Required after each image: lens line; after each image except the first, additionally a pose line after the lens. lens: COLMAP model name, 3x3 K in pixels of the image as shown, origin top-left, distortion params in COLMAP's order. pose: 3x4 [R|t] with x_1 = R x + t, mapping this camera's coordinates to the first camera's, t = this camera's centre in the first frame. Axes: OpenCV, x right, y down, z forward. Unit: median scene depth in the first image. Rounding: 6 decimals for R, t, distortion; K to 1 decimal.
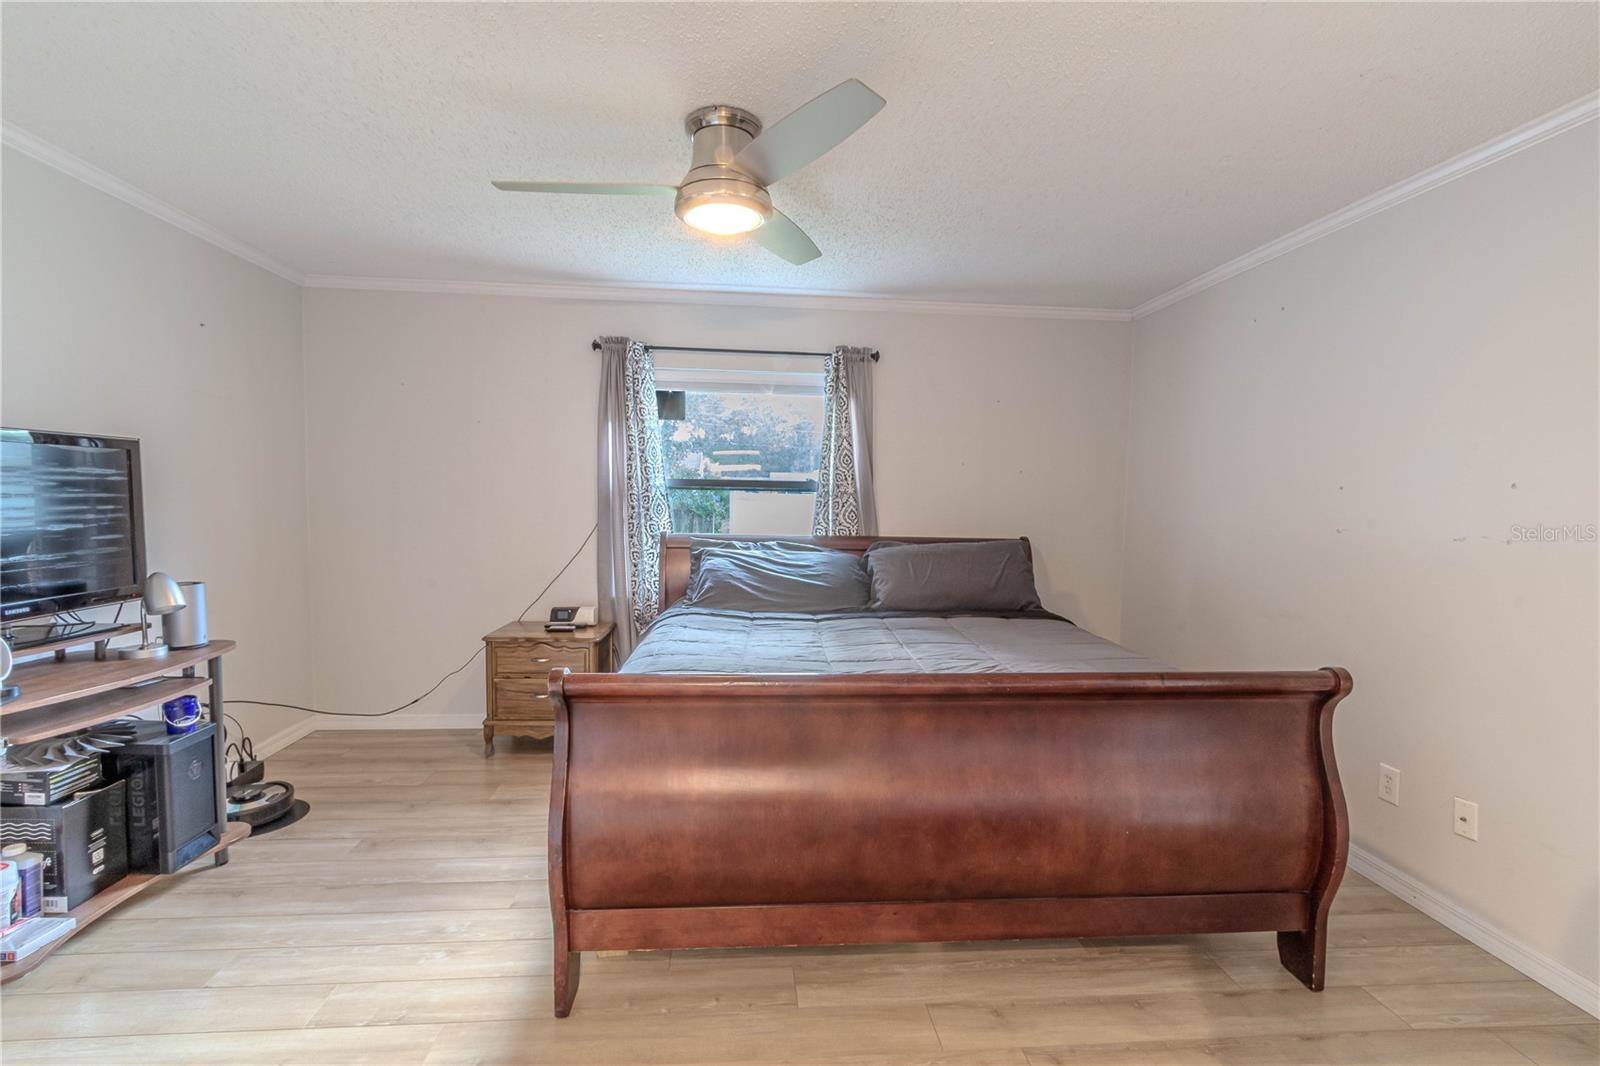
lens RADIAL K [[730.5, 0, 793.9], [0, 730.5, 547.0], [0, 0, 1]] dist [0.002718, 0.000771]
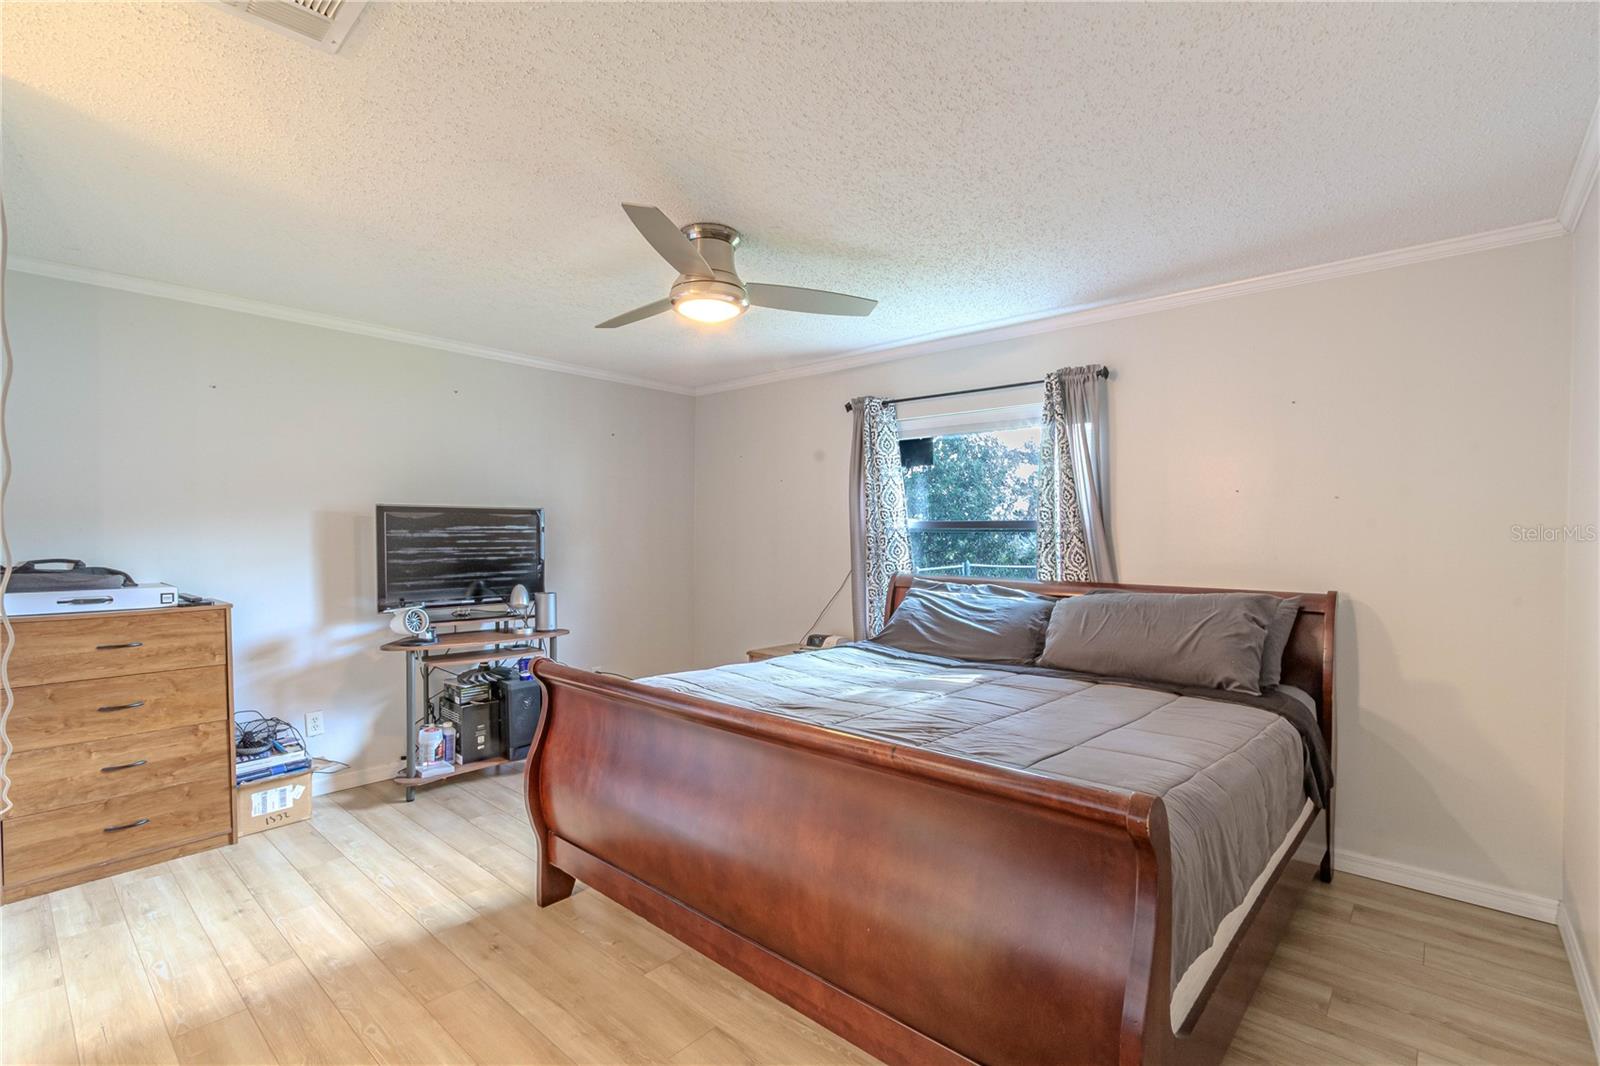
lens RADIAL K [[730.5, 0, 793.9], [0, 730.5, 547.0], [0, 0, 1]] dist [0.002718, 0.000771]
pose [[0.686517, -0.001651, -0.727112, 0.505069], [-0.043138, 0.998143, -0.042997, -0.004740], [0.725833, 0.060884, 0.685171, 0.166861]]
